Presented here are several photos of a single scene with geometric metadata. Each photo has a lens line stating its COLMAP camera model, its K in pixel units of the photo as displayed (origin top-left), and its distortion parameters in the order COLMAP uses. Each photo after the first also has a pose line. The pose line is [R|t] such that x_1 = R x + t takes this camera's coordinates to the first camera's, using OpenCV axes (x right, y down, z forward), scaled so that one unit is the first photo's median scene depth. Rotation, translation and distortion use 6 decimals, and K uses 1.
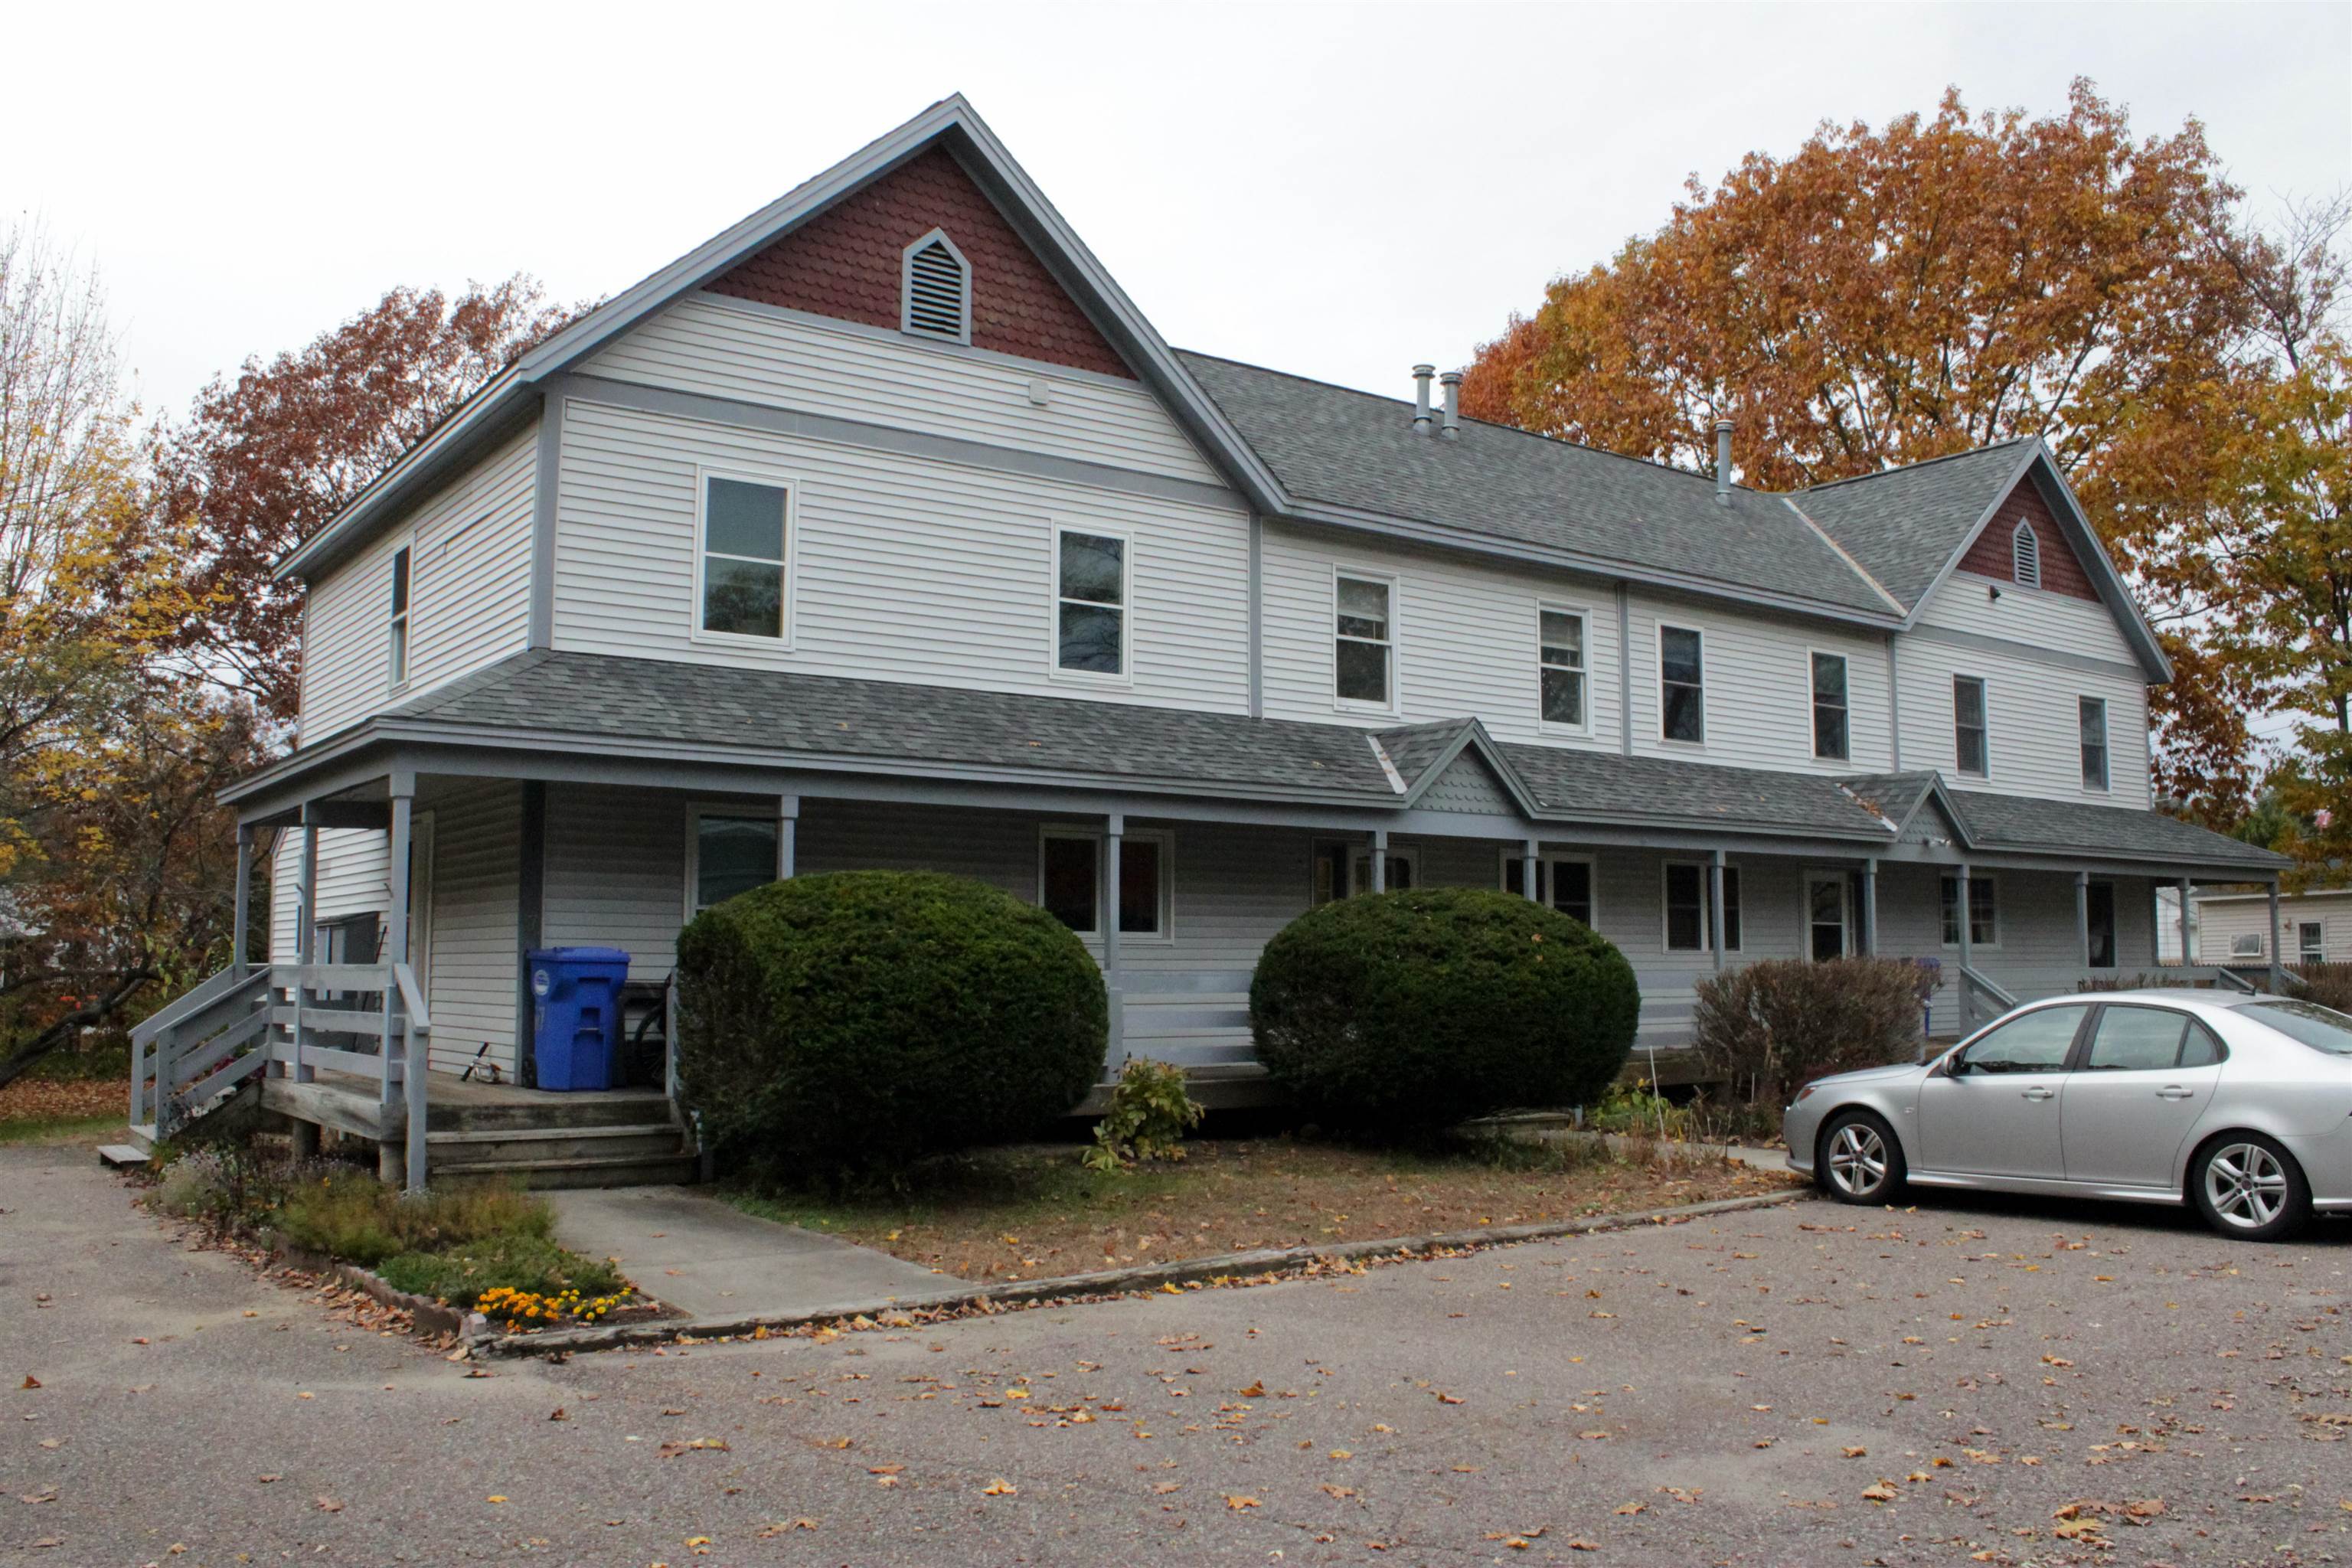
lens RADIAL K [[1929.8, 0, 1176.0], [0, 1929.8, 784.0], [0, 0, 1]] dist [-0.187189, 0.000479]
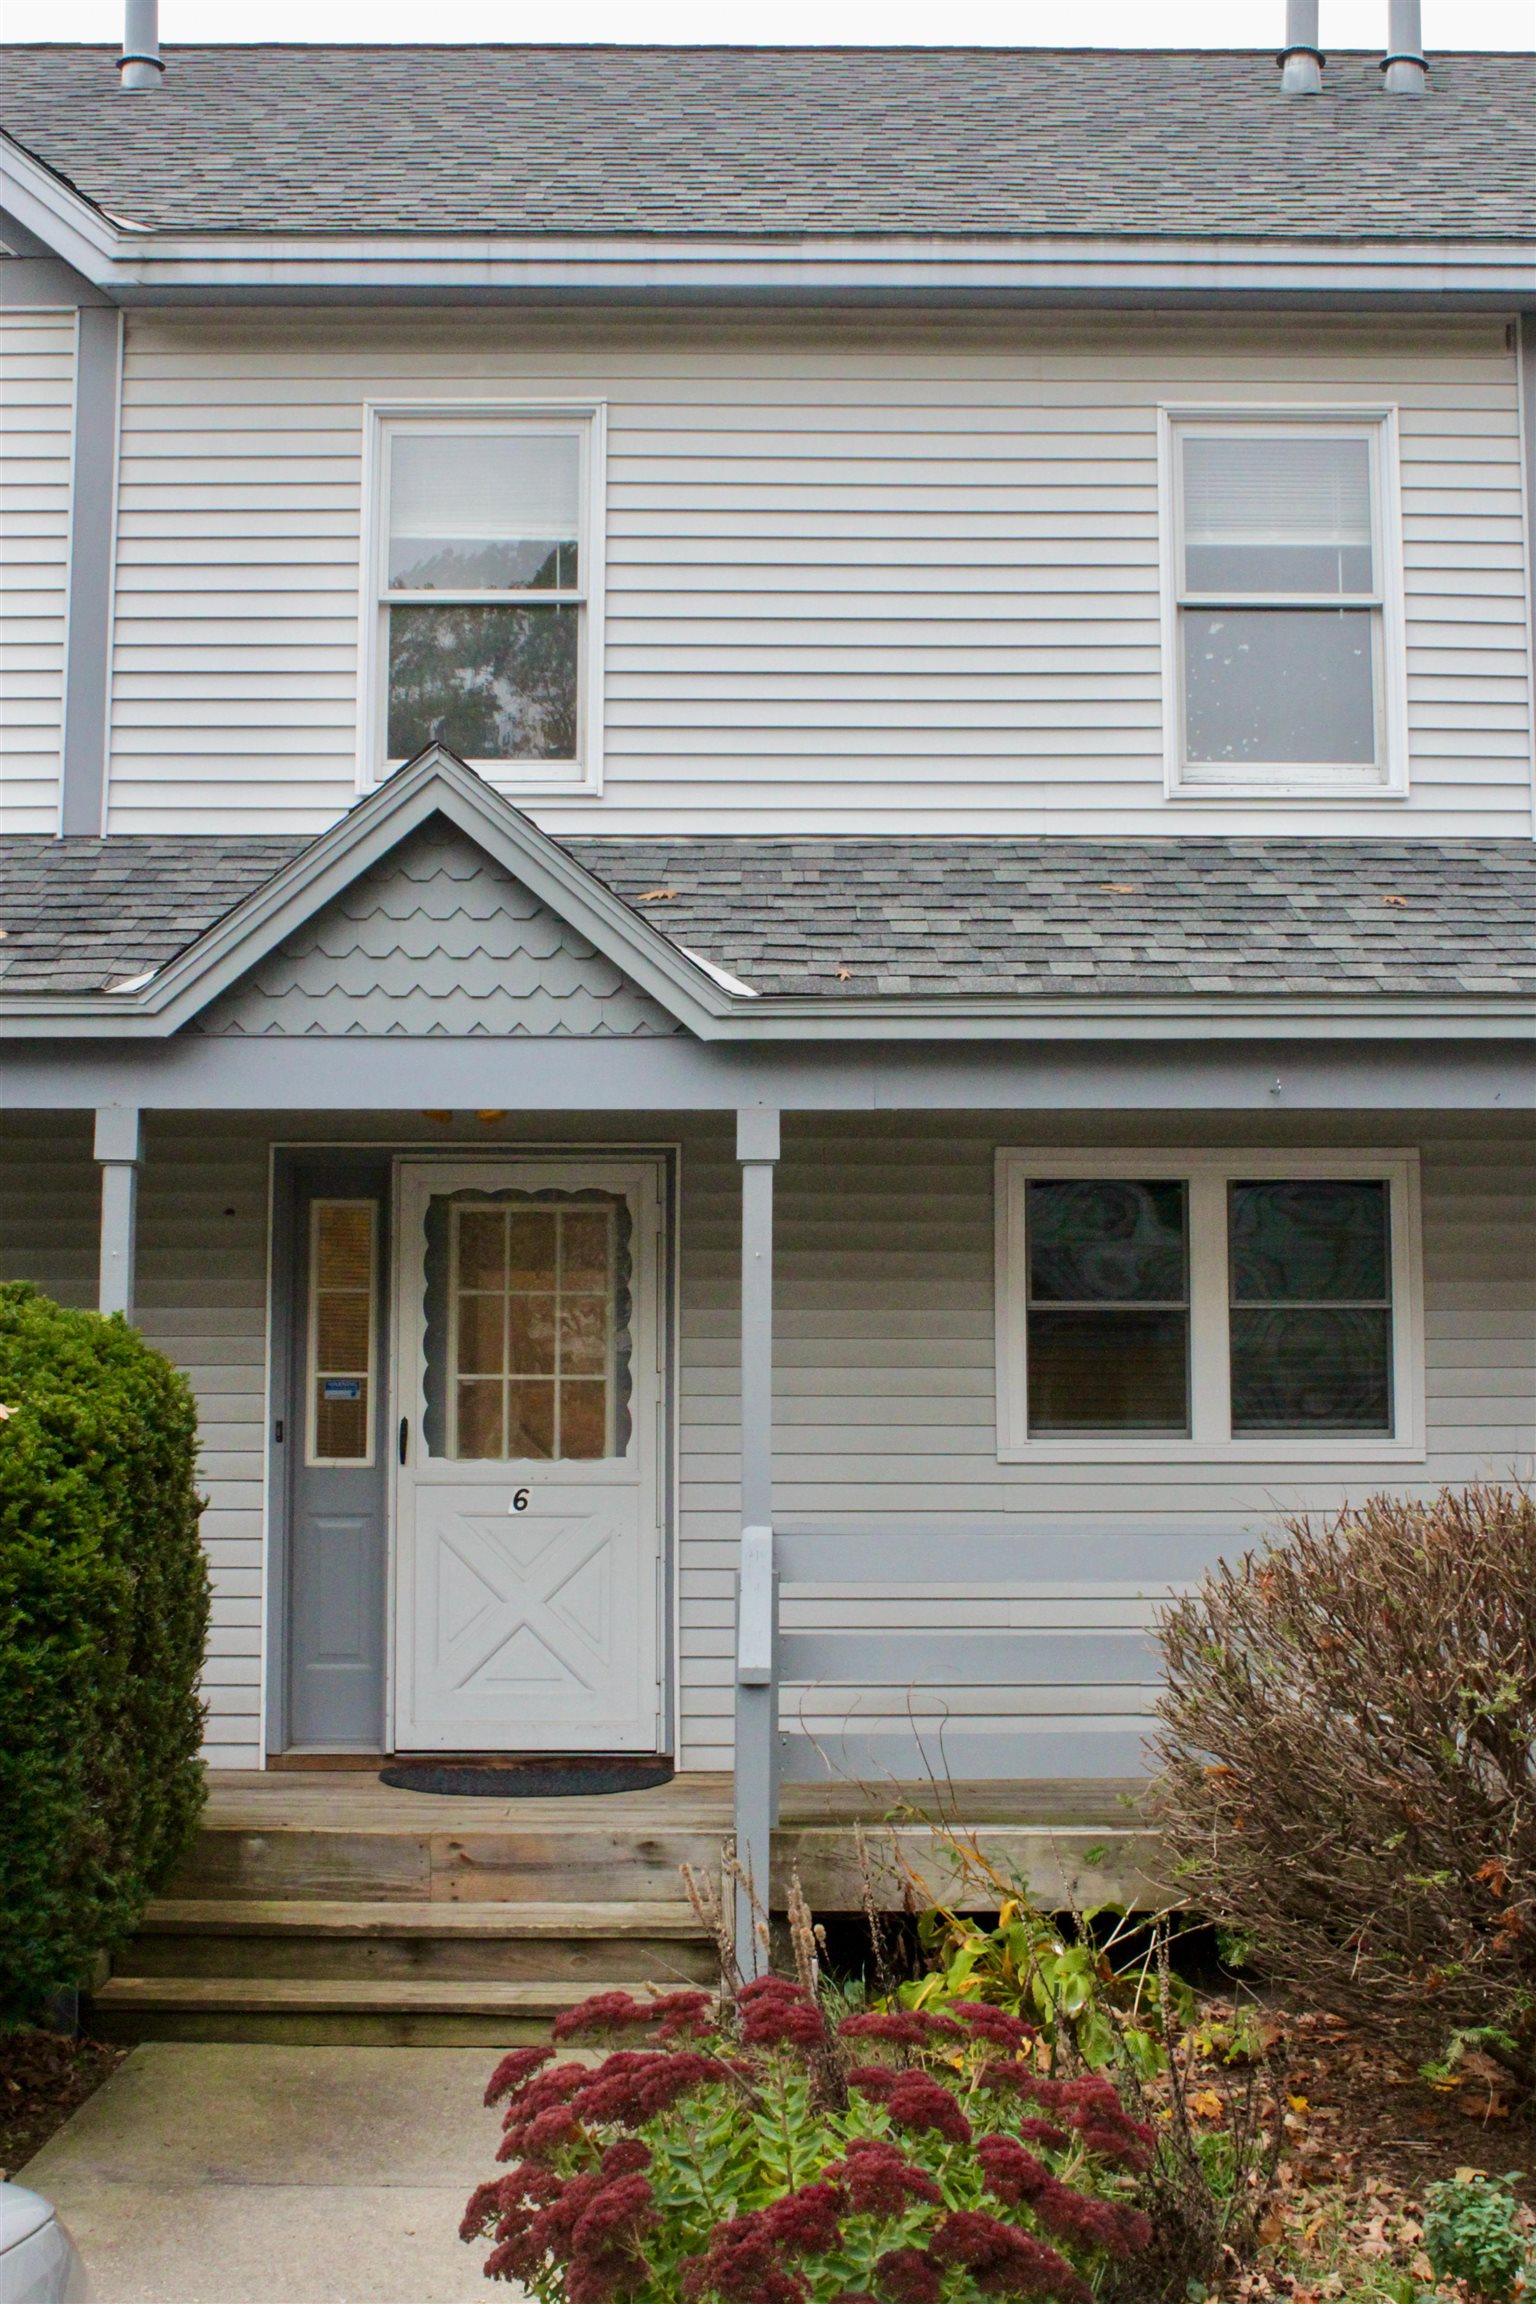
lens RADIAL K [[4034.7, 0, 768.0], [0, 4034.7, 1152.0], [0, 0, 1]] dist [-0.211956, -0.013032]
pose [[0.816874, -0.051790, -0.574486, 0.455647], [0.056861, 0.998340, -0.009148, 0.032261], [0.574006, -0.025193, 0.818463, 0.326400]]
